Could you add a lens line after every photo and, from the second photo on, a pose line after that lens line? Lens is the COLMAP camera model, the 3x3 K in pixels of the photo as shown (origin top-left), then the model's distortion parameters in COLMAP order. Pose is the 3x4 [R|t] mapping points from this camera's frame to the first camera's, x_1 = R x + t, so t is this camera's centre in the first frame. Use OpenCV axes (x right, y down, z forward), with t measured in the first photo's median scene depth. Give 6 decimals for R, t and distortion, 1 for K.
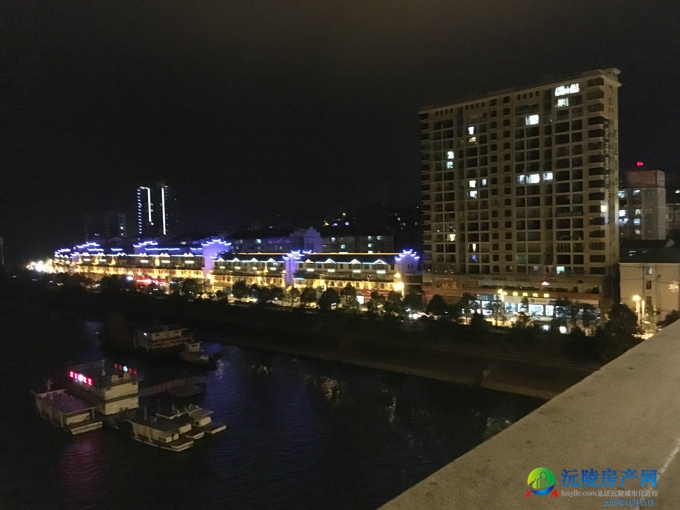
lens RADIAL K [[571.4, 0, 337.7], [0, 571.4, 254.0], [0, 0, 1]] dist [0.082909, -0.108806]
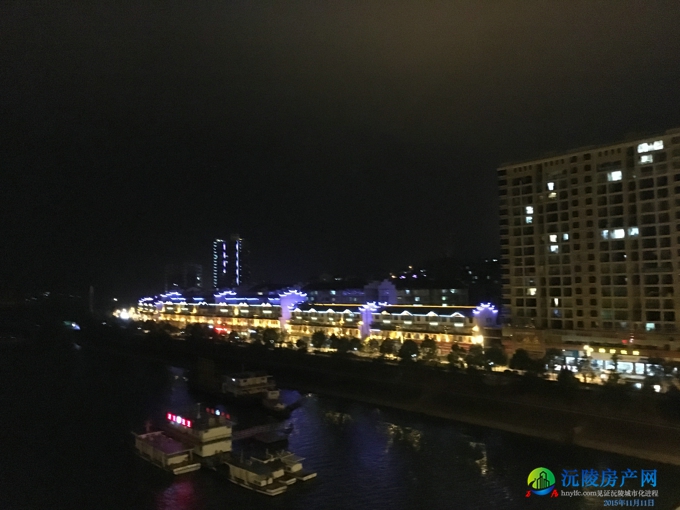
lens RADIAL K [[571.4, 0, 337.7], [0, 571.4, 254.0], [0, 0, 1]] dist [0.082909, -0.108806]
pose [[0.994168, 0.005289, -0.107712, -0.030311], [-0.014974, 0.995891, -0.089310, 0.000467], [0.106797, 0.090402, 0.990163, -0.035433]]
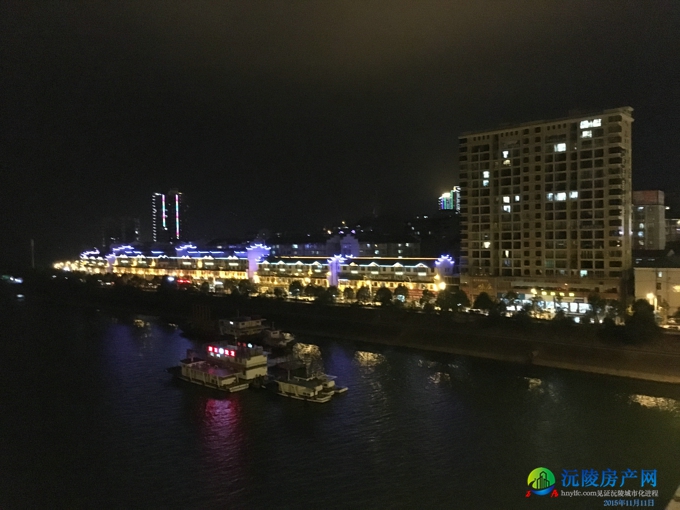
lens RADIAL K [[571.4, 0, 337.7], [0, 571.4, 254.0], [0, 0, 1]] dist [0.082909, -0.108806]
pose [[0.999394, 0.014267, 0.031764, -0.141129], [-0.013846, 0.999814, -0.013434, 0.009372], [-0.031950, 0.012986, 0.999405, -0.158200]]
